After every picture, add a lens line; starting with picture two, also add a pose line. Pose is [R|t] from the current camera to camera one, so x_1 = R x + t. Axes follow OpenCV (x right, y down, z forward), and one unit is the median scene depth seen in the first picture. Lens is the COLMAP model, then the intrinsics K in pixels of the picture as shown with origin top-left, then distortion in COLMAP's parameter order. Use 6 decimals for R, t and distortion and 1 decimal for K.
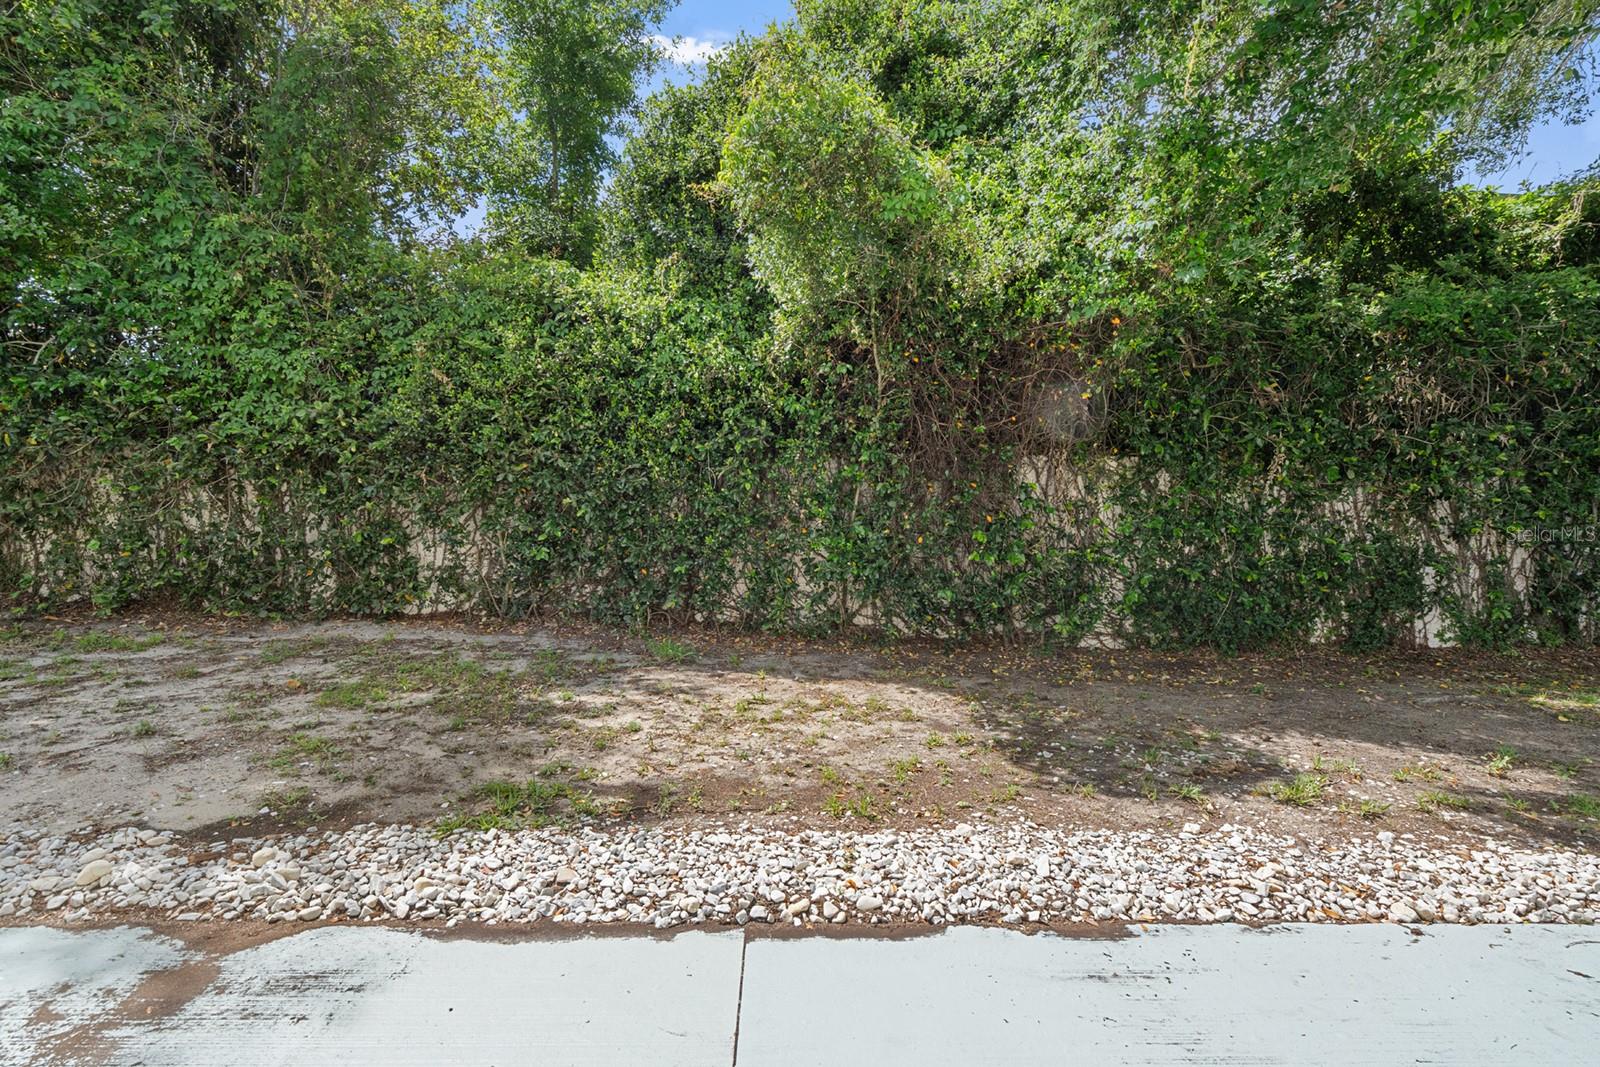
lens RADIAL K [[728.8, 0, 789.1], [0, 728.8, 526.9], [0, 0, 1]] dist [0.000246, 0.003032]
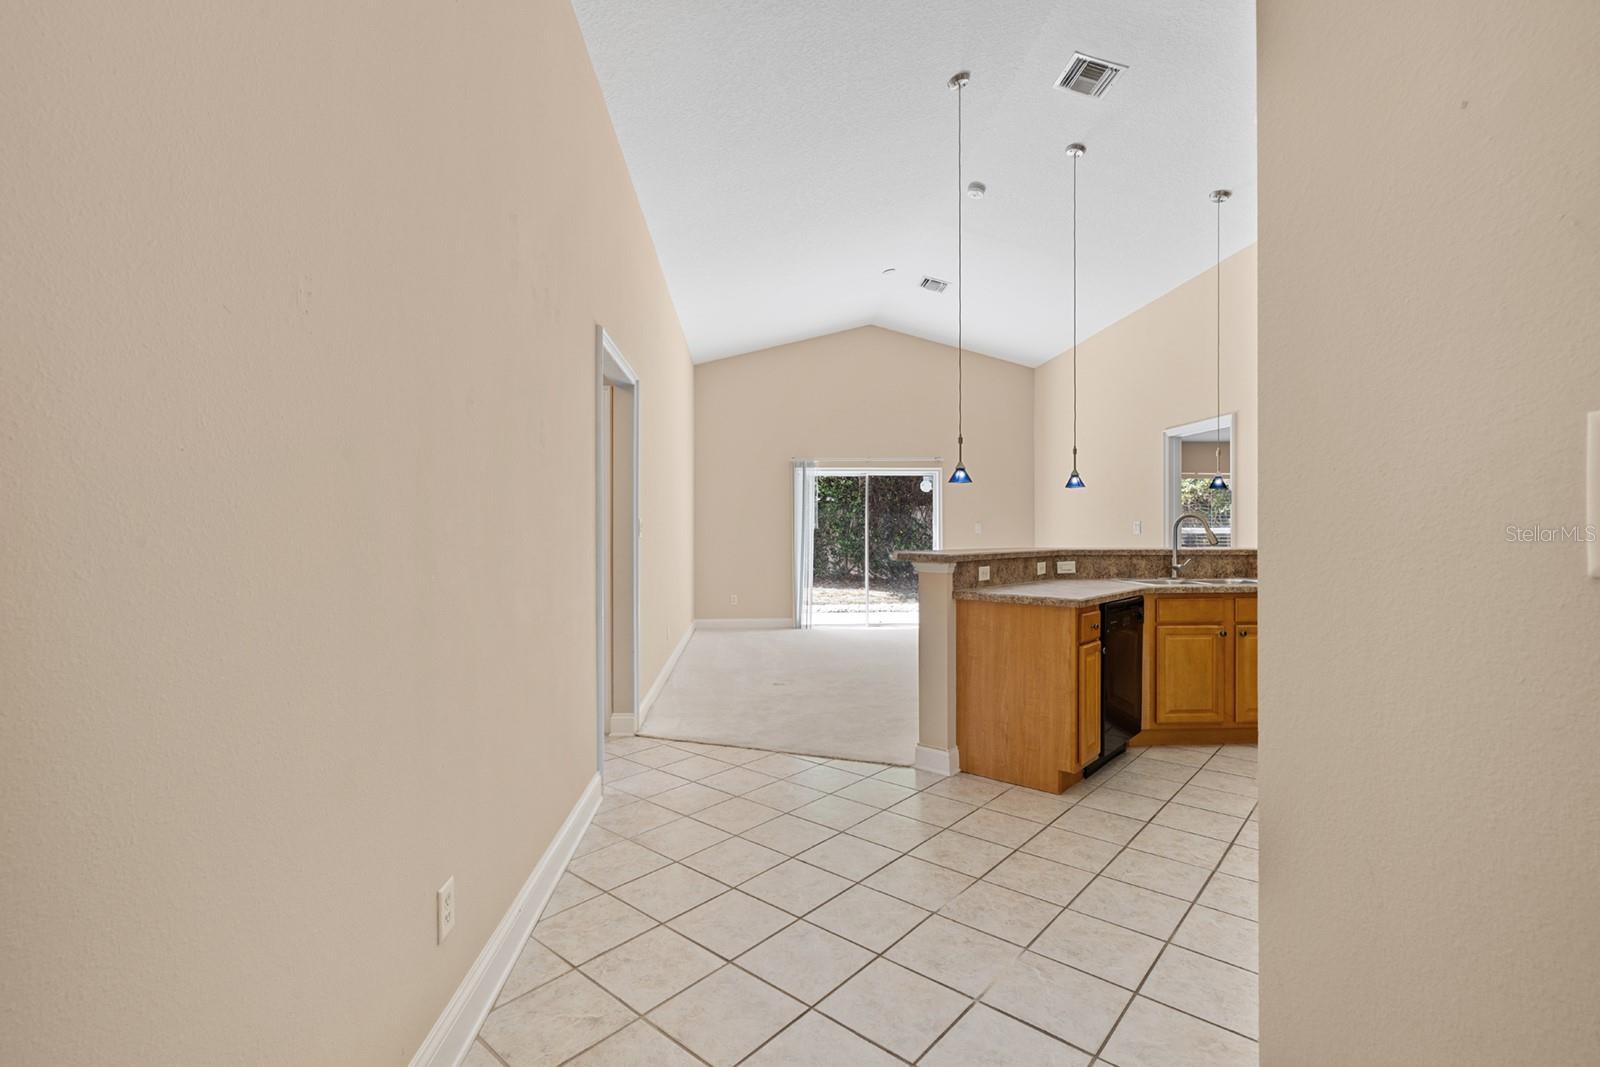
lens RADIAL K [[728.8, 0, 804.2], [0, 728.8, 531.9], [0, 0, 1]] dist [0.000246, 0.003032]
pose [[0.998008, -0.014920, 0.061296, -0.240606], [0.014170, 0.999819, 0.012659, -0.050370], [-0.061473, -0.011766, 0.998039, -1.627636]]
